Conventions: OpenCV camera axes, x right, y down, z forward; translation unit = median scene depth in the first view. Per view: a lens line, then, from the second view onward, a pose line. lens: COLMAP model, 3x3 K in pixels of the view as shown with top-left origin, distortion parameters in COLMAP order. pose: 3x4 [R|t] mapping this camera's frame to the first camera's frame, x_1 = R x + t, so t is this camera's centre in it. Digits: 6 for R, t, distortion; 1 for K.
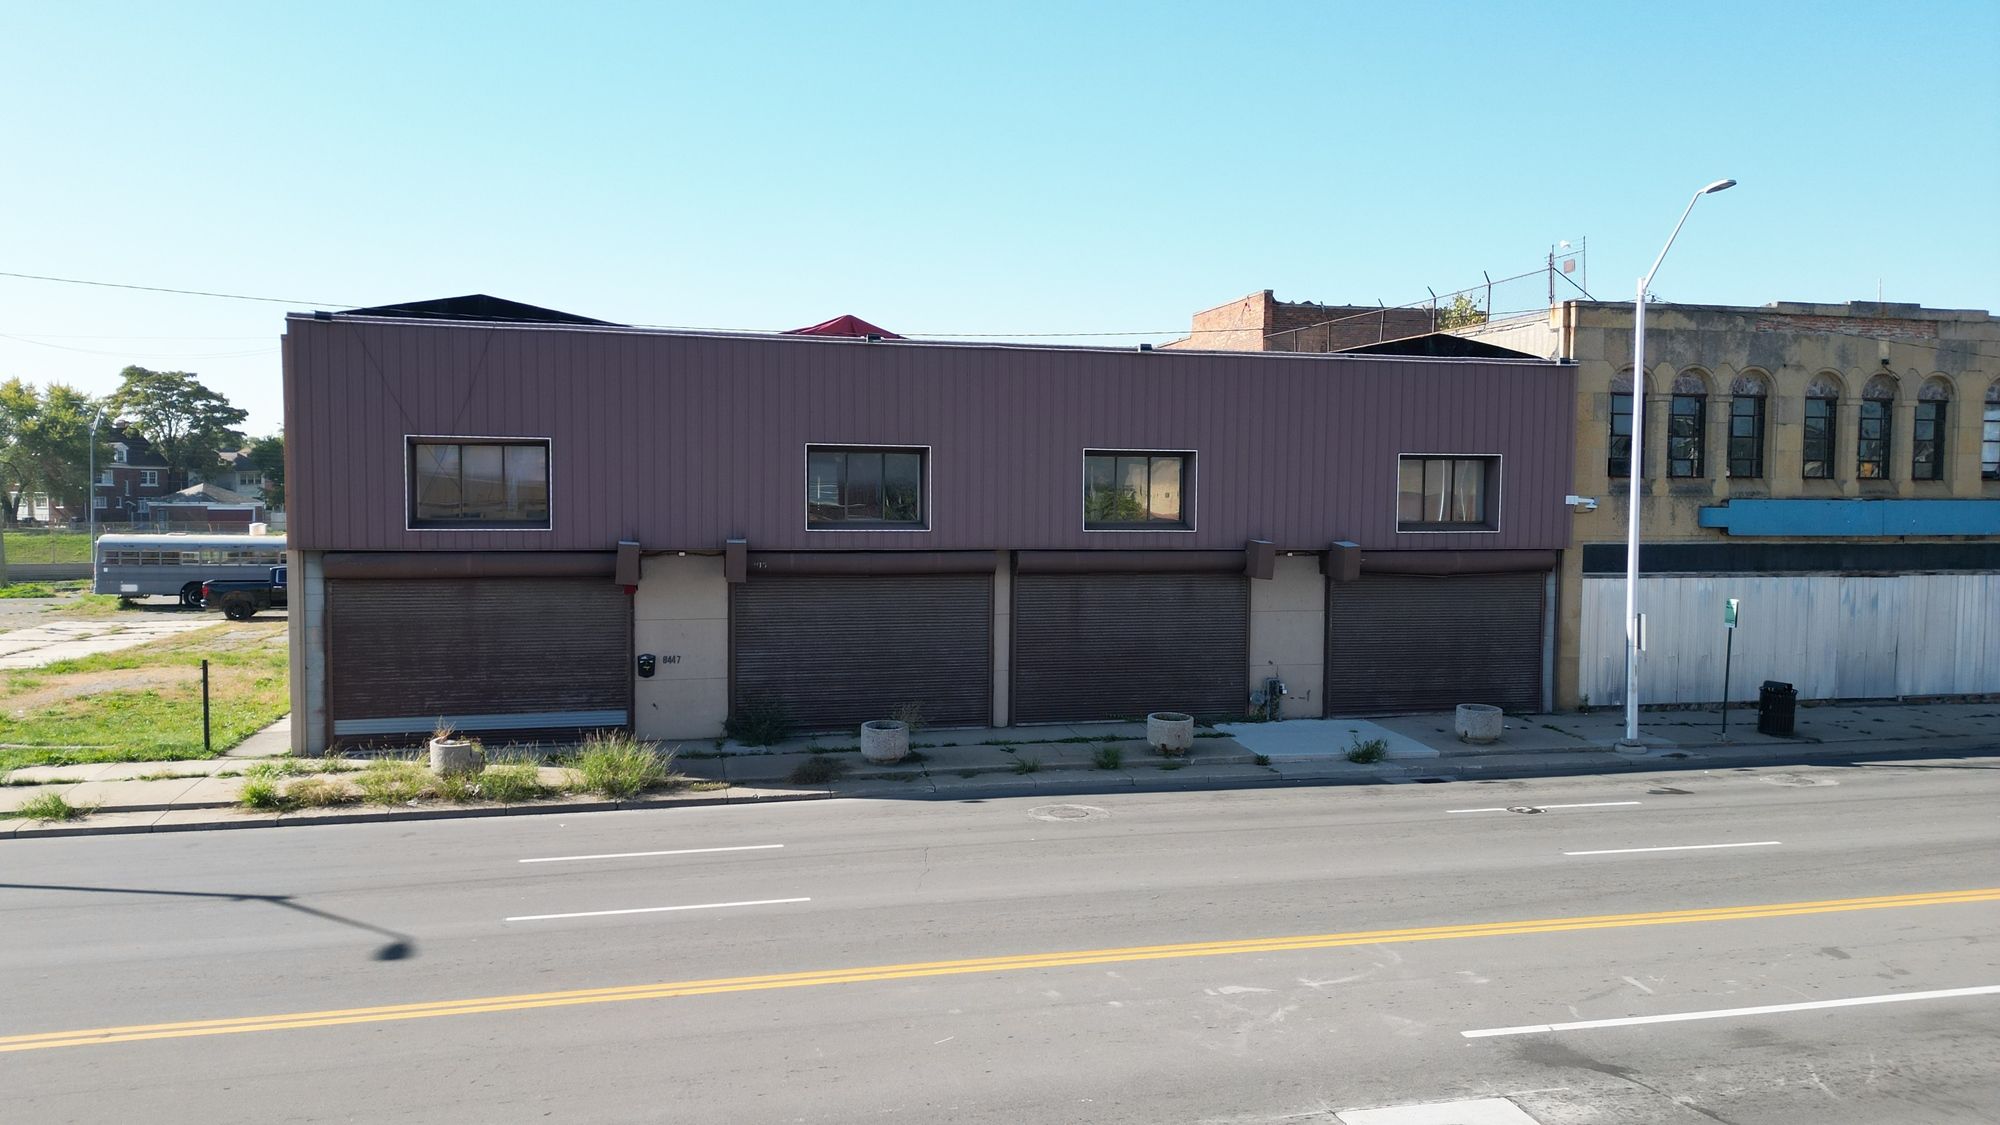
lens RADIAL K [[1401.3, 0, 992.2], [0, 1401.3, 565.9], [0, 0, 1]] dist [0.062027, -0.058209]
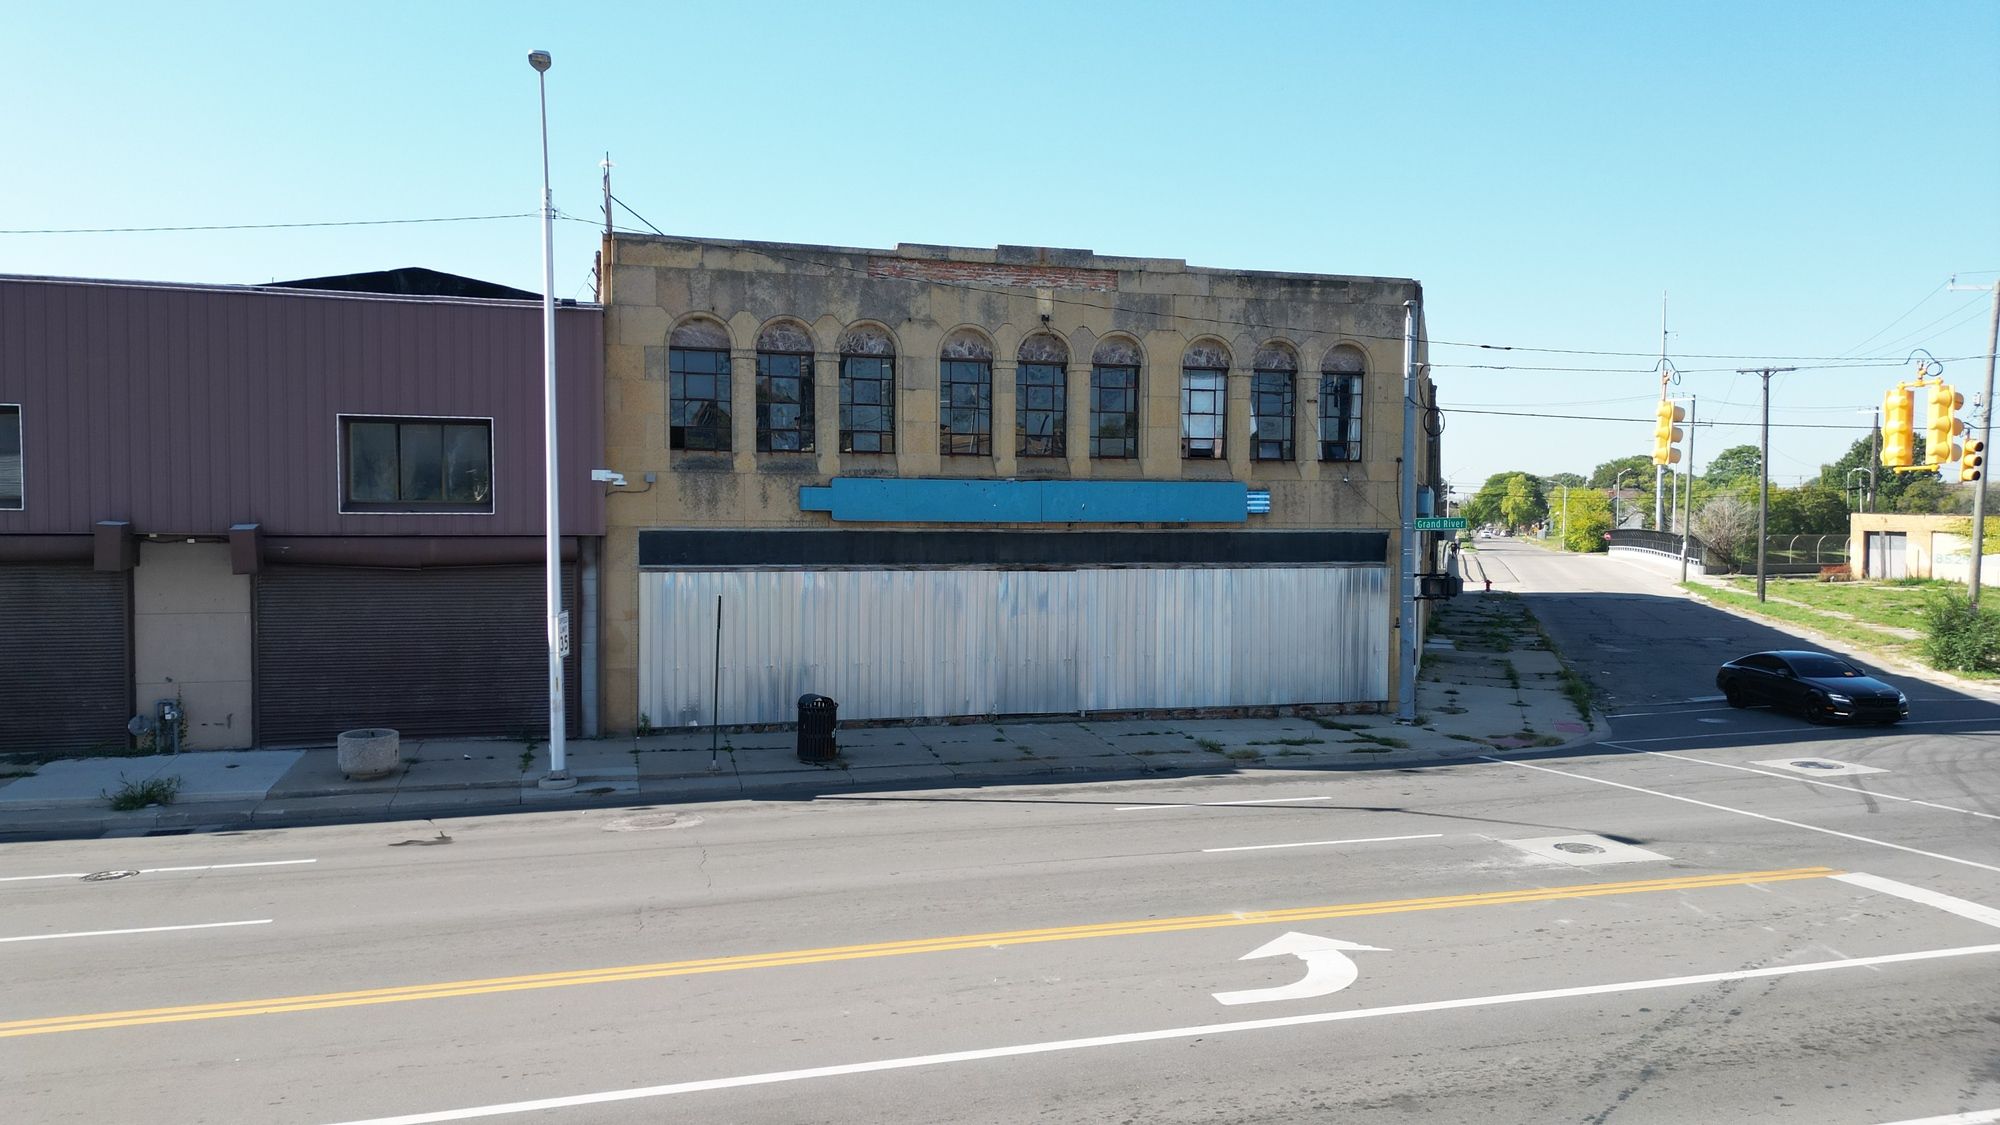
lens RADIAL K [[1401.7, 0, 1001.3], [0, 1401.7, 549.9], [0, 0, 1]] dist [0.071140, -0.075639]
pose [[0.999050, 0.000499, 0.043584, 0.598563], [0.000081, 0.999911, -0.013321, 0.006851], [-0.043587, 0.013312, 0.998961, 0.175392]]
